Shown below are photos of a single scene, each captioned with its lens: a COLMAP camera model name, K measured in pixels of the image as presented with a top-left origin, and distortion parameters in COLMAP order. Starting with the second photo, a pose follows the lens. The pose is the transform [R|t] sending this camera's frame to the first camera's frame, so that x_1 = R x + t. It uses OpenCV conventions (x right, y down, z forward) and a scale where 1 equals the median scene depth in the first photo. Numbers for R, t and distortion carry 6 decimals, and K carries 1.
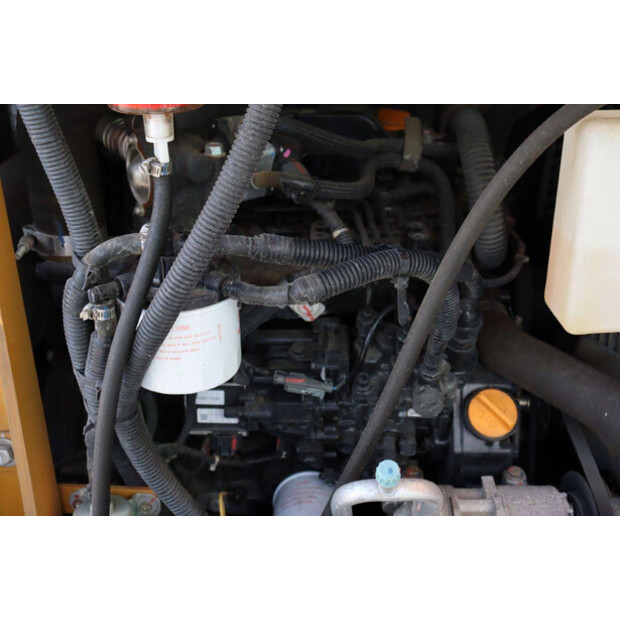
lens RADIAL K [[785.0, 0, 306.6], [0, 785.0, 306.8], [0, 0, 1]] dist [-0.080033, 0.000000]
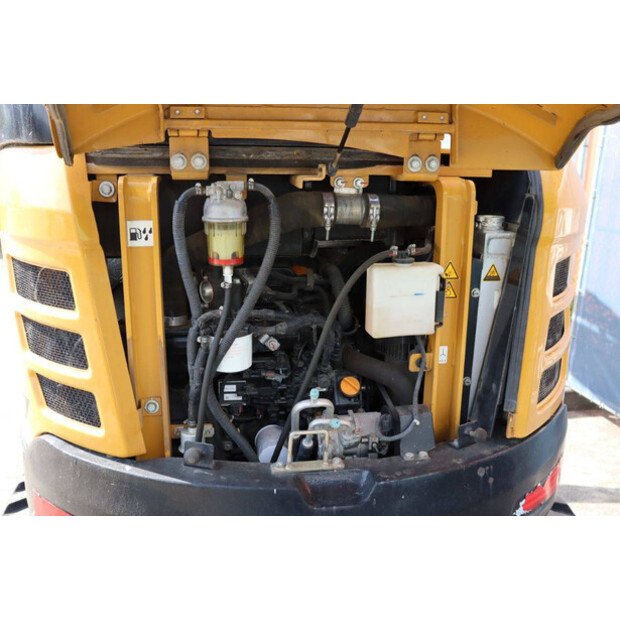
lens RADIAL K [[604.4, 0, 311.4], [0, 604.4, 311.9], [0, 0, 1]] dist [-0.048683, 0.000000]
pose [[0.981889, -0.024914, 0.187810, -0.235855], [0.059170, 0.982055, -0.179075, 0.248271], [-0.179978, 0.186944, 0.965743, -0.868640]]
